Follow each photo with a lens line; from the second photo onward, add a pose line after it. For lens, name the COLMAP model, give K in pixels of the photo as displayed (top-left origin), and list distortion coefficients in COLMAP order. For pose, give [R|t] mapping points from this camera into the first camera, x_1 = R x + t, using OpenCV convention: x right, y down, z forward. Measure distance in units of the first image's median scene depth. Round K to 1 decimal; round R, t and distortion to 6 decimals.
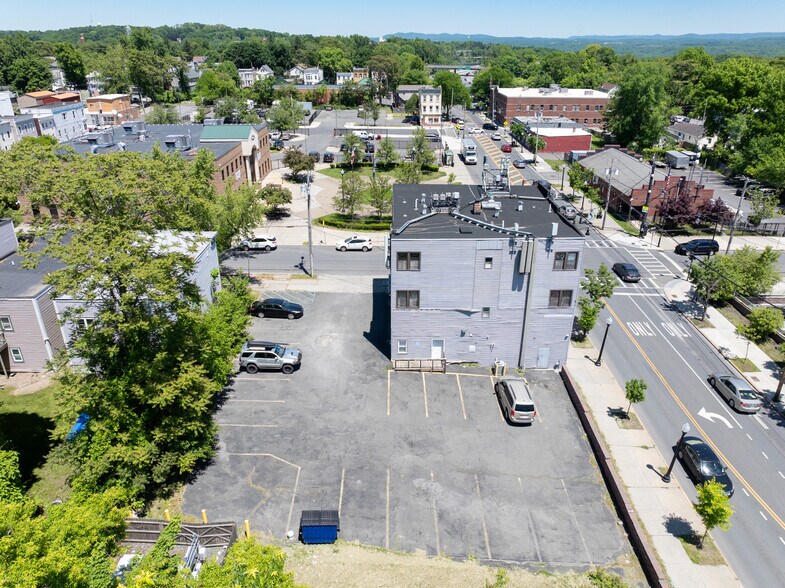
lens RADIAL K [[552.3, 0, 394.8], [0, 552.3, 293.3], [0, 0, 1]] dist [-0.050888, 0.025034]
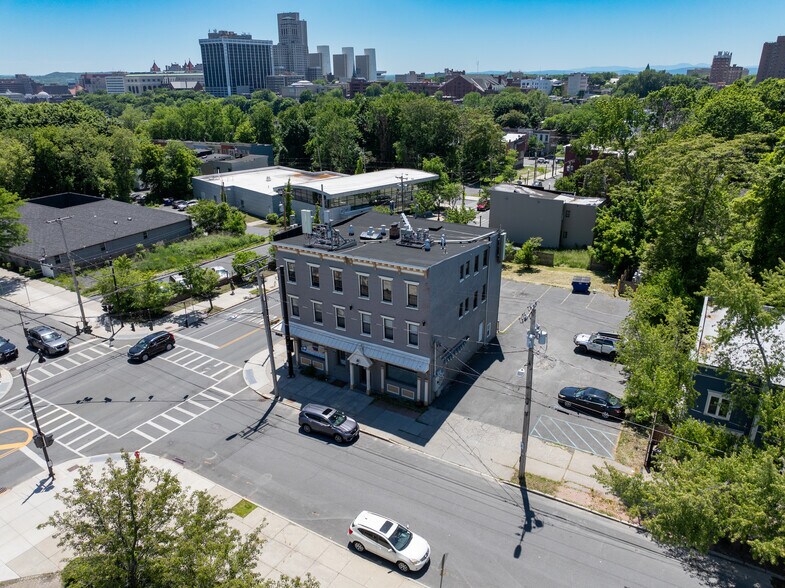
lens RADIAL K [[552.3, 0, 392.4], [0, 552.3, 293.8], [0, 0, 1]] dist [-0.050888, 0.025034]
pose [[-0.851837, -0.193740, 0.486661, -0.296168], [0.219143, 0.712054, 0.667050, -0.613288], [-0.475763, 0.674866, -0.564097, 1.346187]]
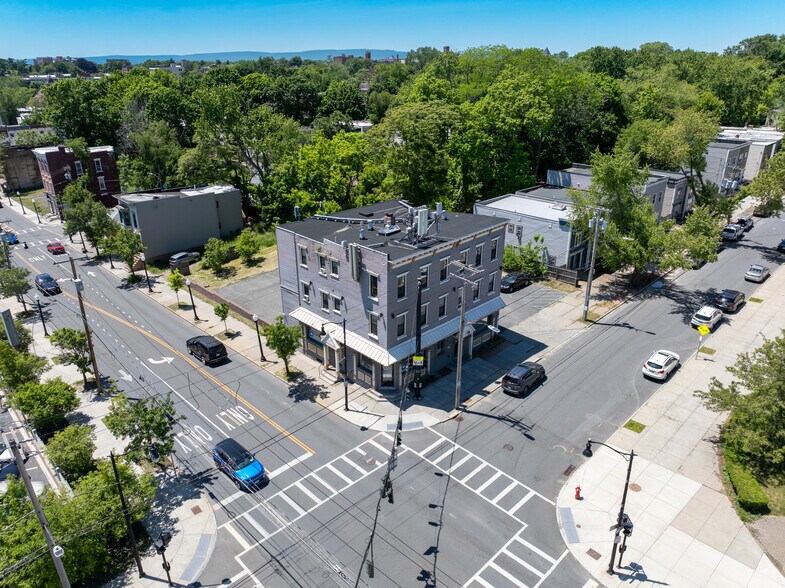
lens RADIAL K [[552.3, 0, 393.6], [0, 552.3, 293.8], [0, 0, 1]] dist [-0.050888, 0.025034]
pose [[-0.719969, 0.269093, -0.639713, 0.676409], [-0.287030, 0.723784, 0.627496, -0.569653], [0.631869, 0.635395, -0.443864, 1.256950]]
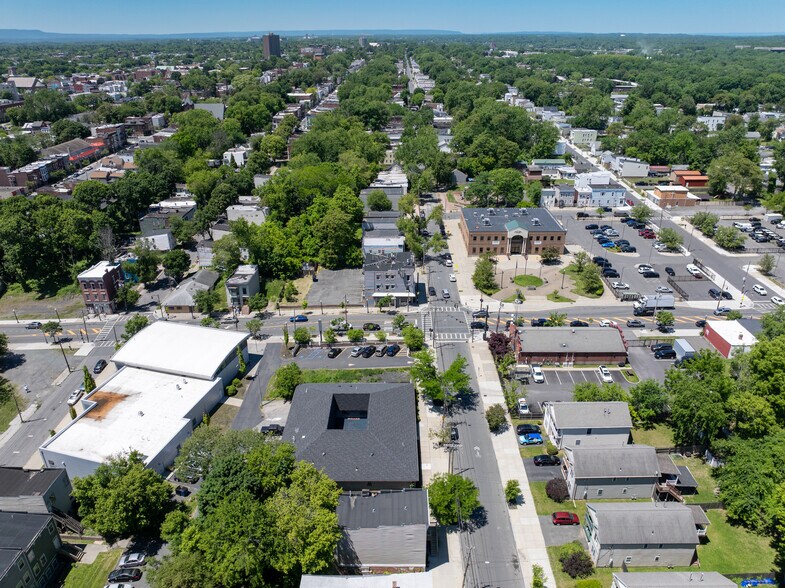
lens RADIAL K [[552.3, 0, 391.7], [0, 552.3, 293.0], [0, 0, 1]] dist [-0.050888, 0.025034]
pose [[-0.016186, 0.425030, -0.905035, 2.774069], [-0.411732, 0.822015, 0.393405, -1.119456], [0.911161, 0.378999, 0.161693, 0.431944]]
